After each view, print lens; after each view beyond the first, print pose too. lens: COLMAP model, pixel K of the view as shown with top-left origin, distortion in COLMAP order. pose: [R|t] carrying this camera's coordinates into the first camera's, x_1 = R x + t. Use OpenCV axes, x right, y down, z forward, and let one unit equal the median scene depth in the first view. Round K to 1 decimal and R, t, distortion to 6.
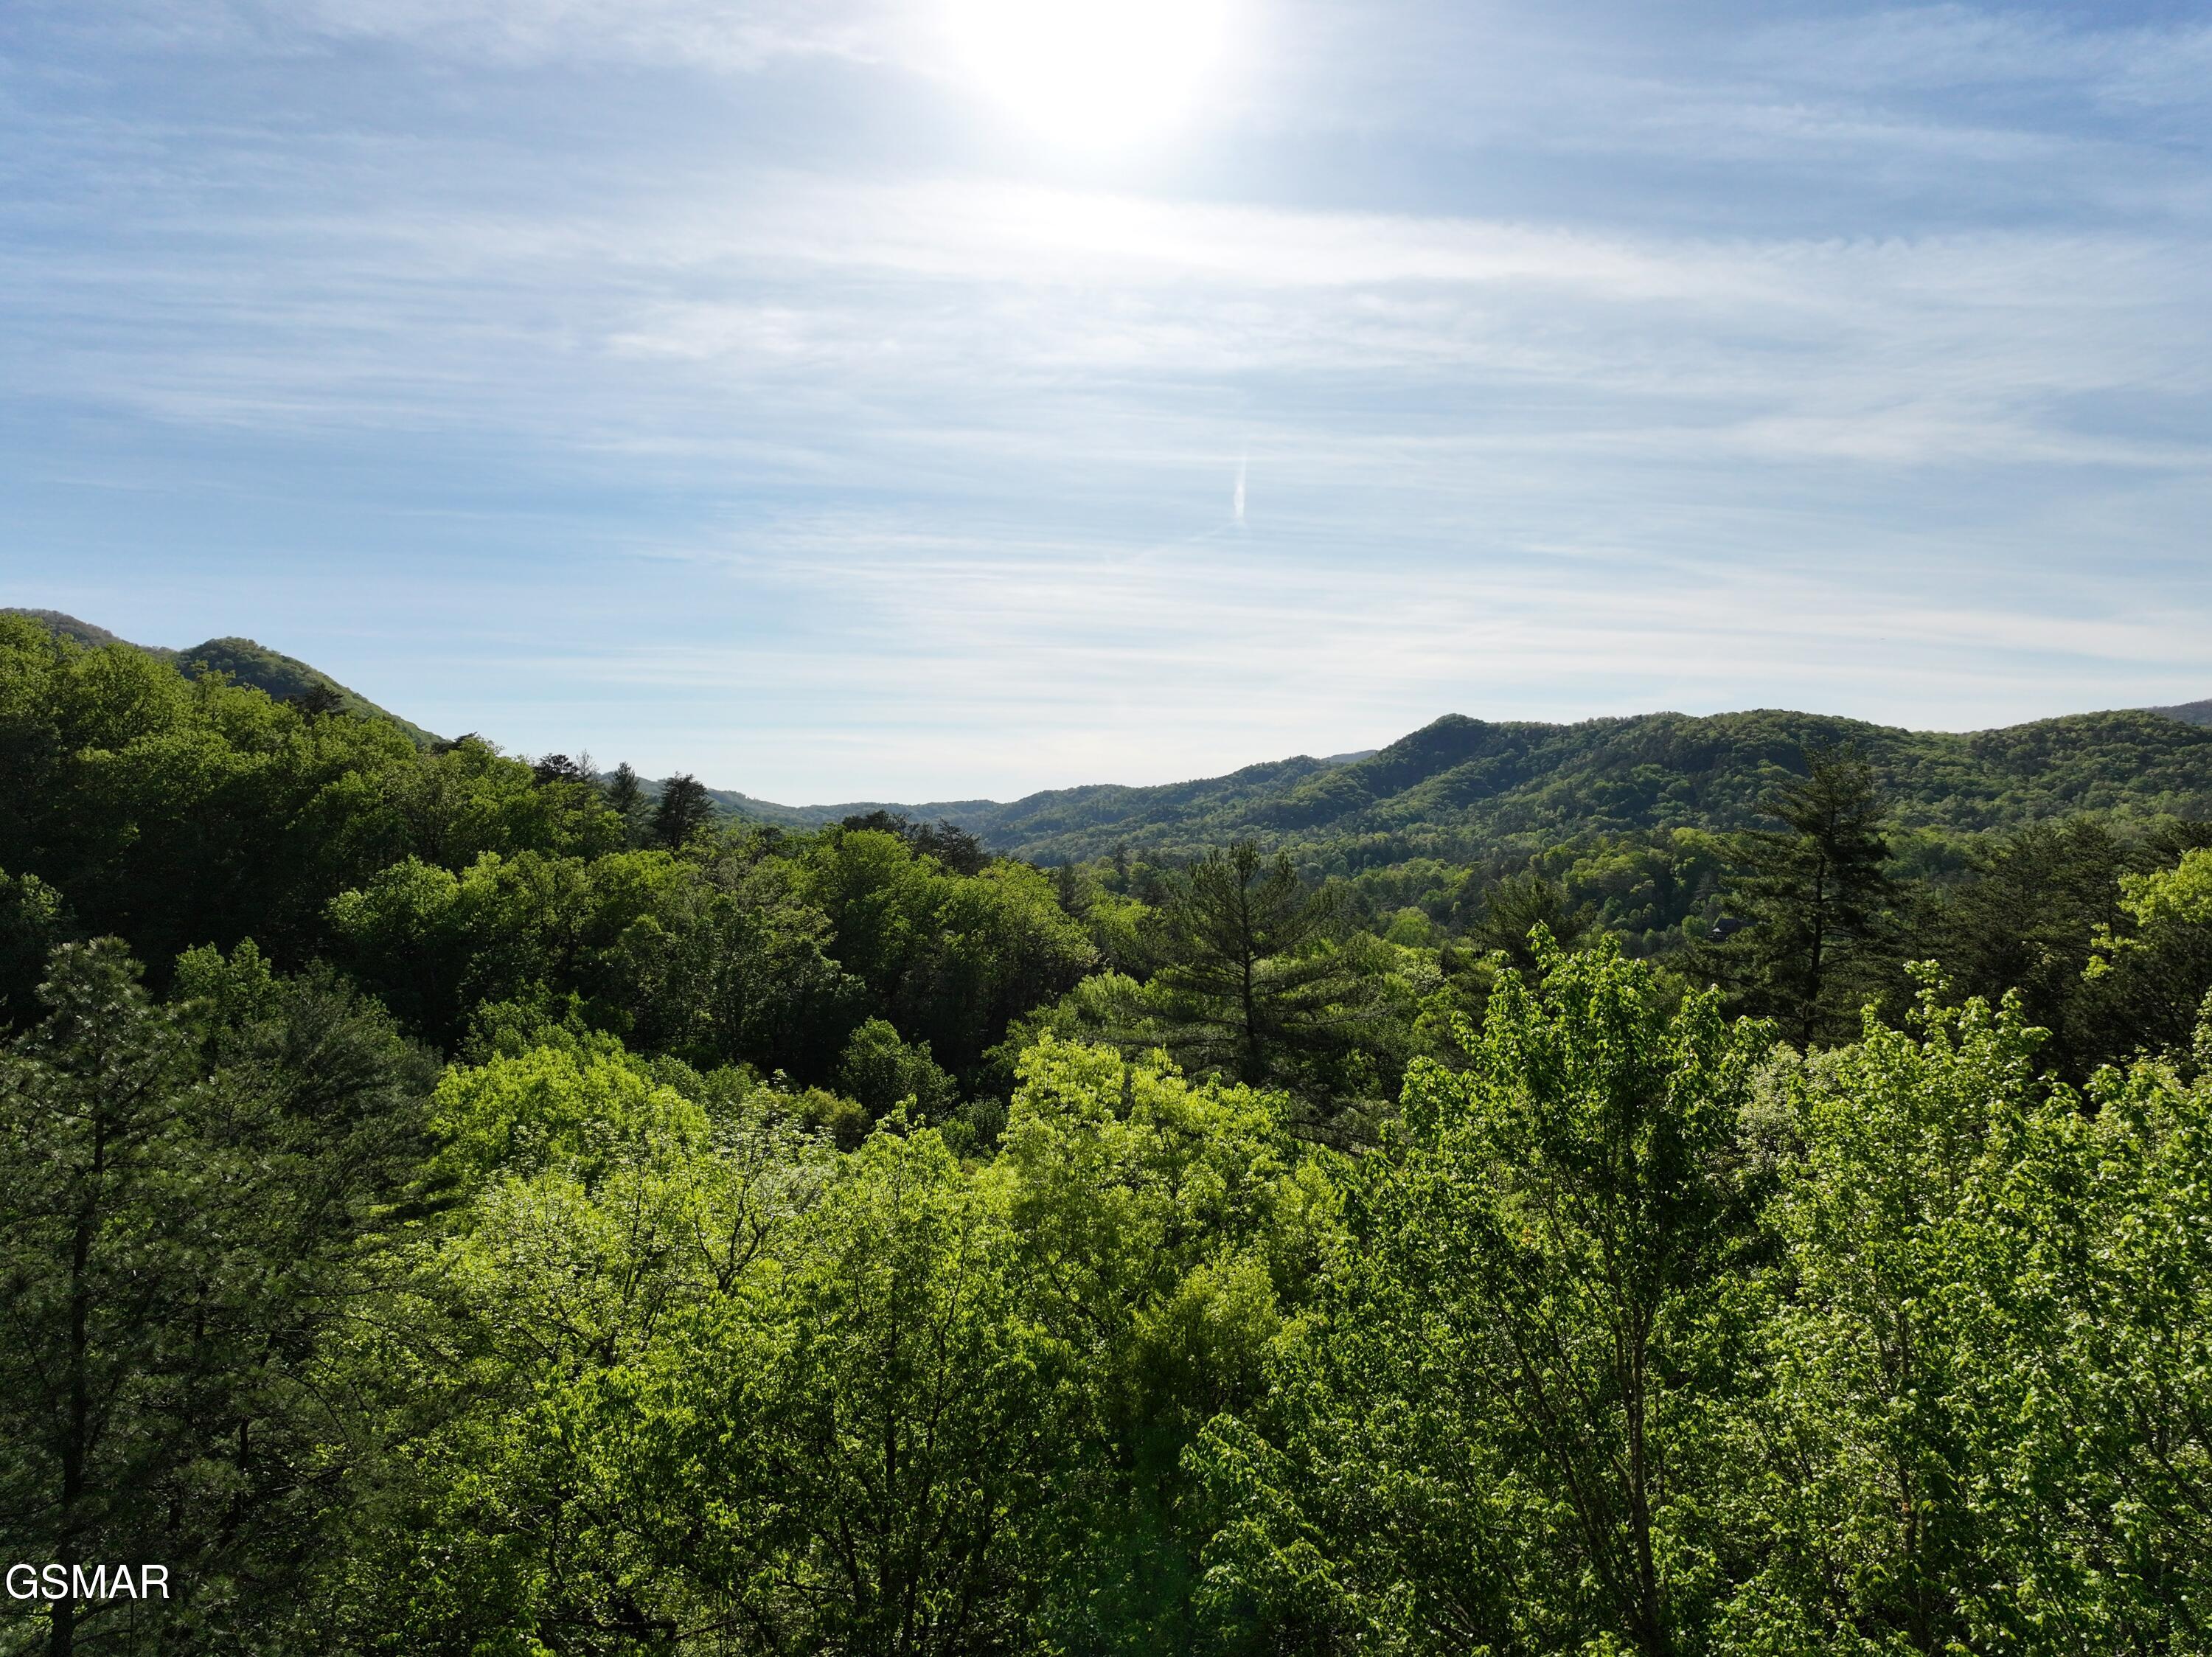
lens RADIAL K [[1557.3, 0, 1115.5], [0, 1557.3, 802.9], [0, 0, 1]] dist [-0.001929, 0.020026]
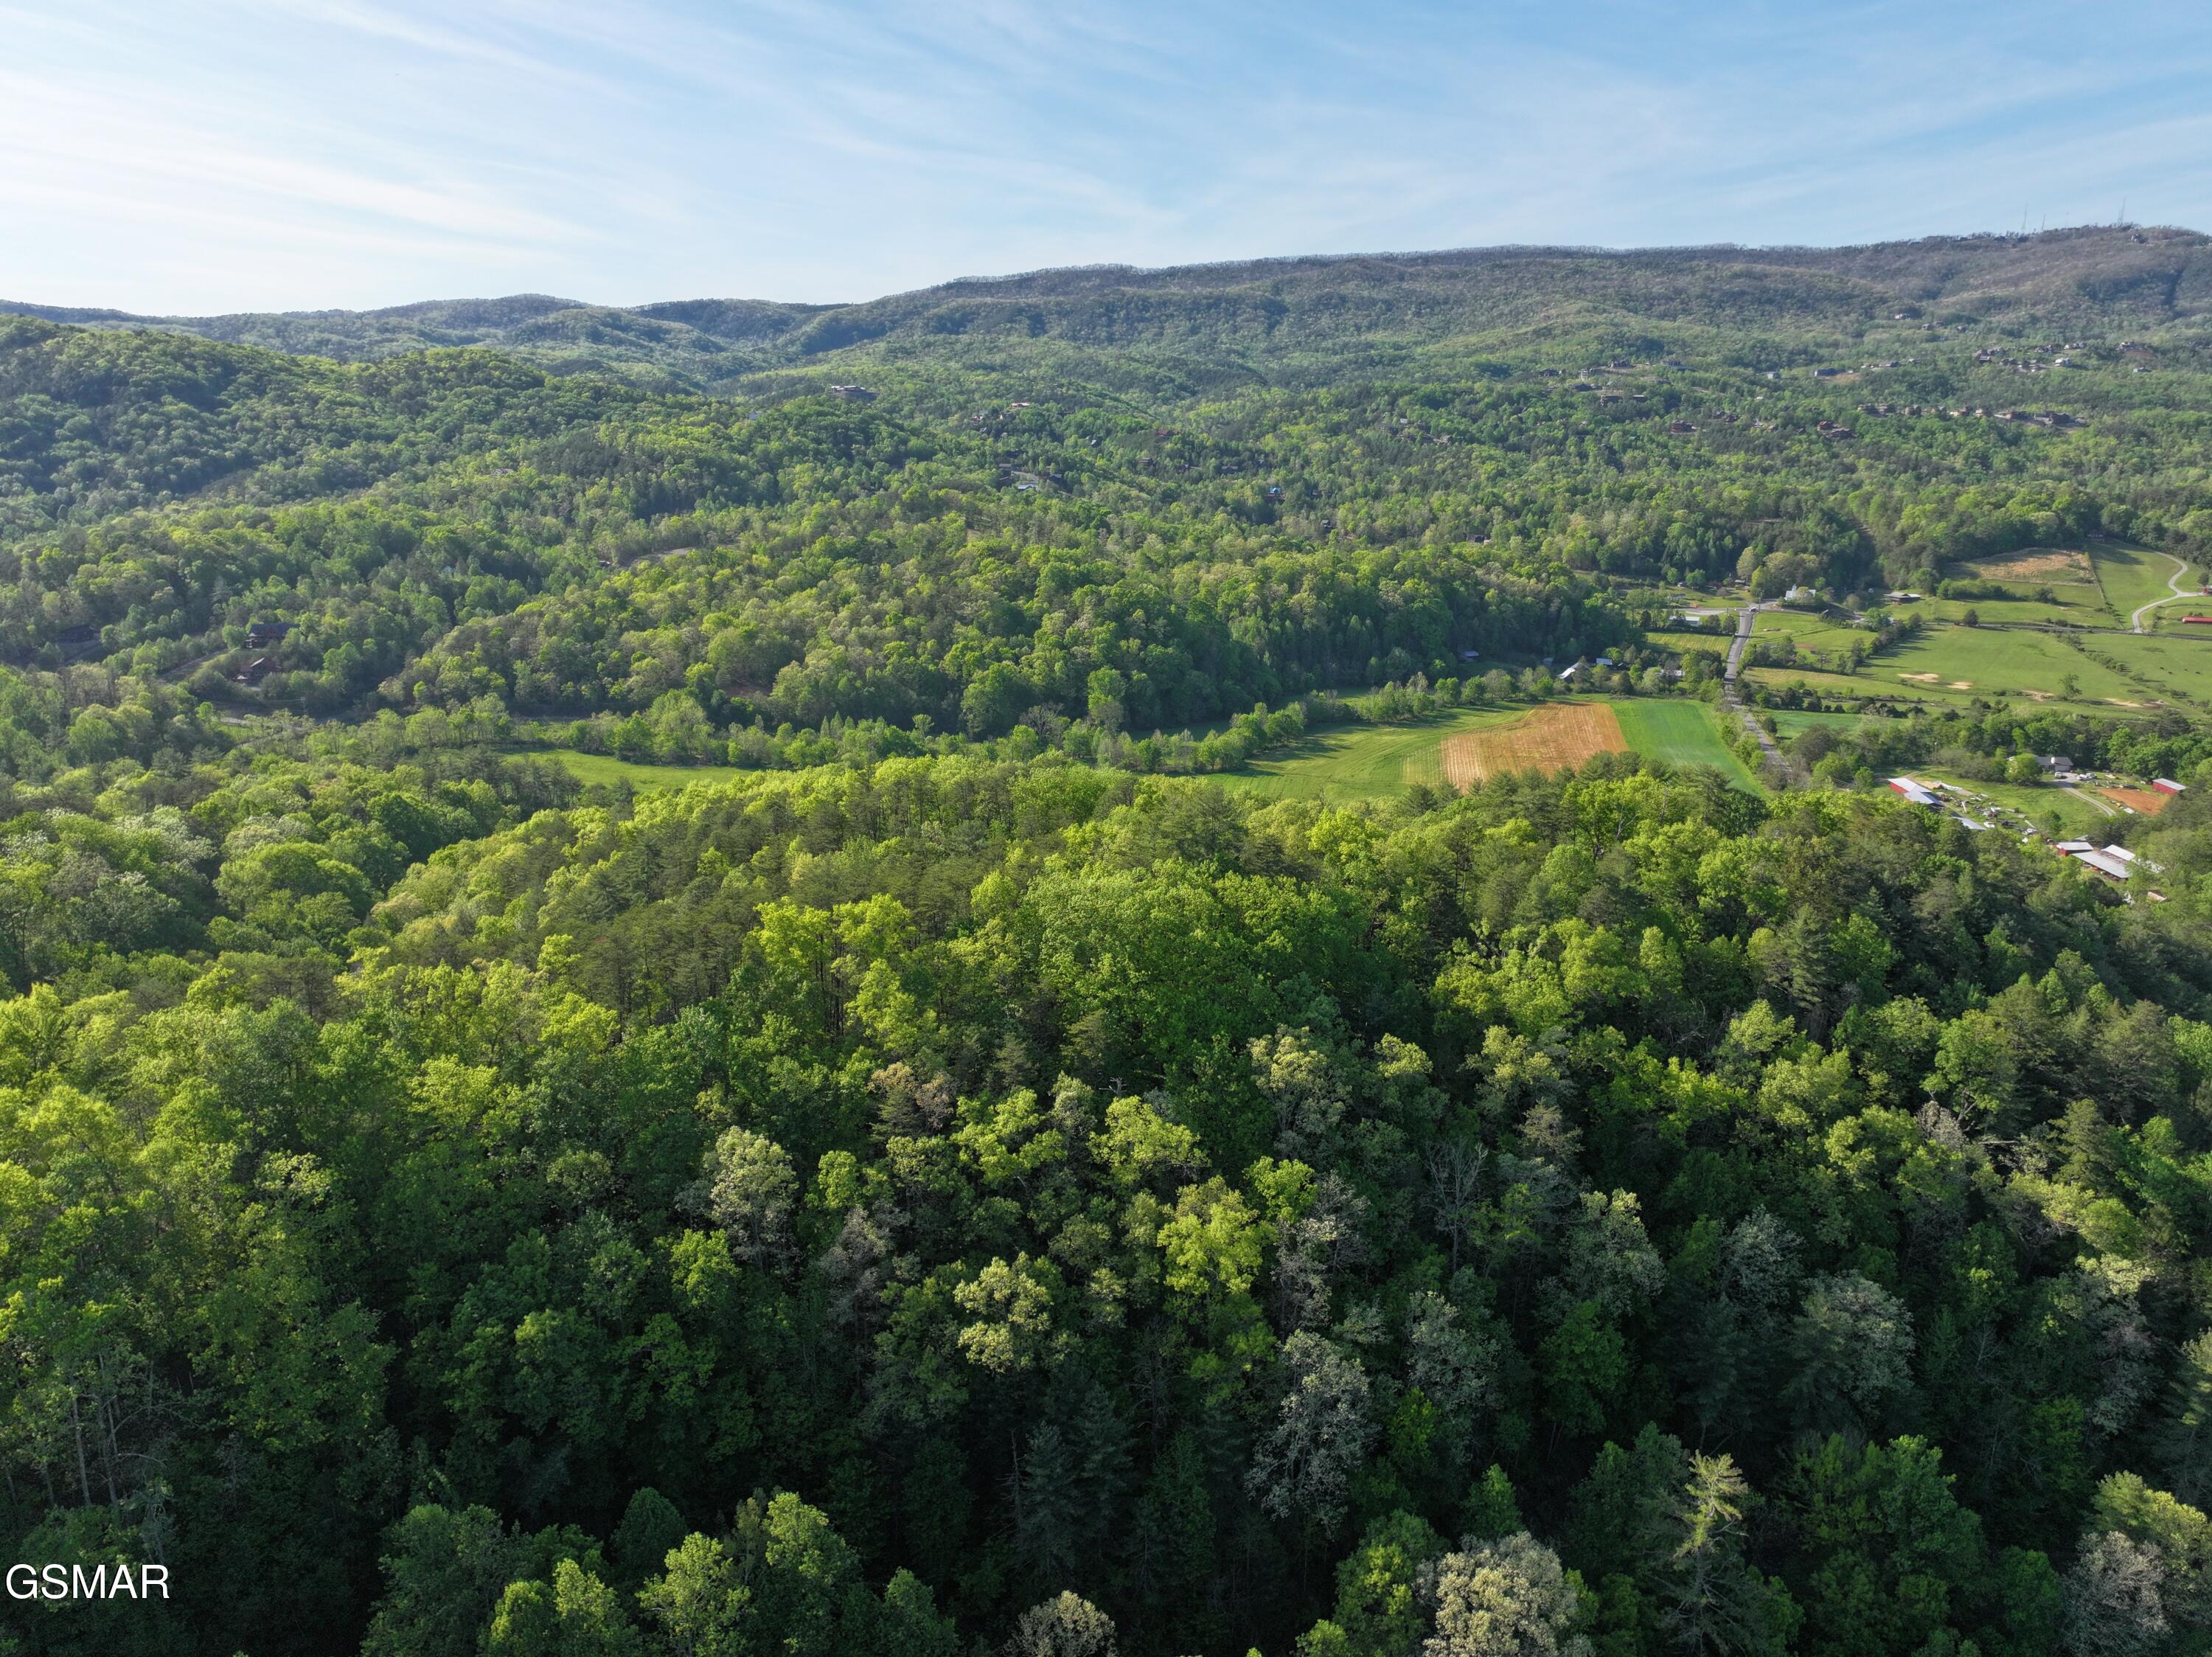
lens RADIAL K [[1557.3, 0, 1108.1], [0, 1557.3, 823.5], [0, 0, 1]] dist [-0.001929, 0.020026]
pose [[0.572471, -0.218079, 0.790392, -0.098354], [-0.019024, 0.960188, 0.278707, -0.054782], [-0.819705, -0.174588, 0.545530, -0.109029]]
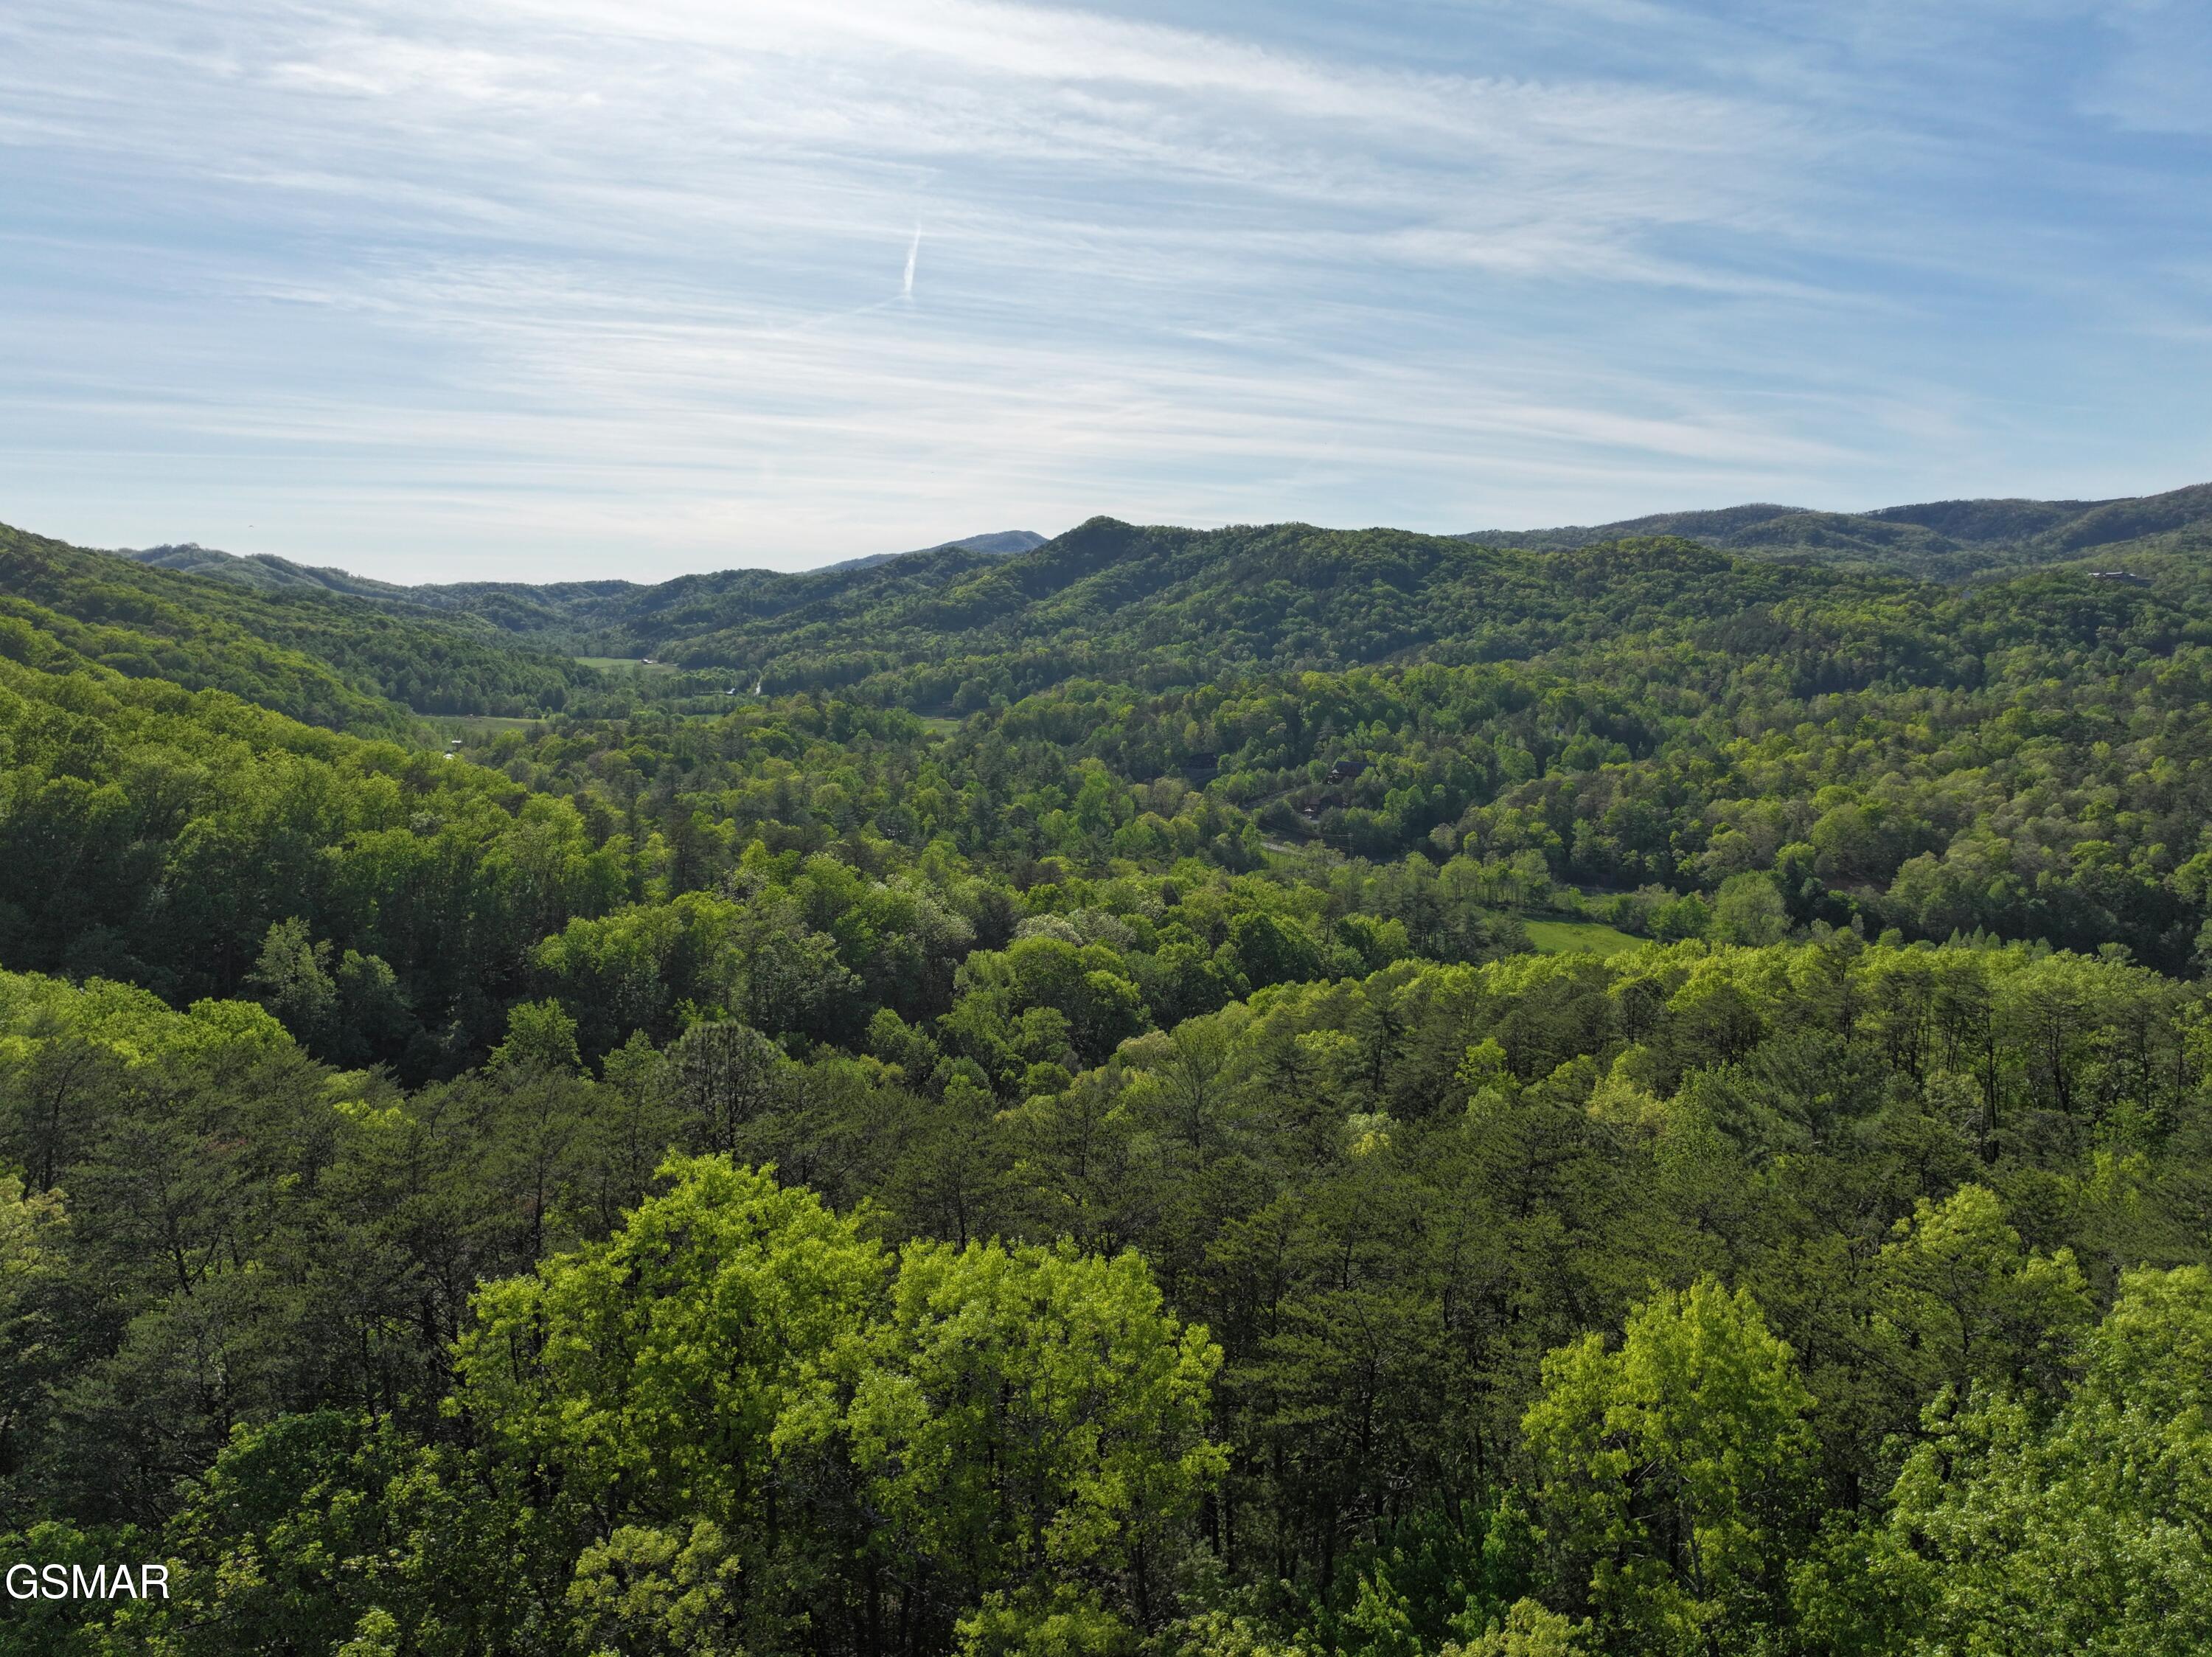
lens RADIAL K [[1557.3, 0, 1116.4], [0, 1557.3, 821.8], [0, 0, 1]] dist [-0.001929, 0.020026]
pose [[0.973497, -0.025503, 0.227275, -0.024120], [-0.010563, 0.987688, 0.156078, -0.027738], [-0.228457, -0.154342, 0.961242, -0.056276]]
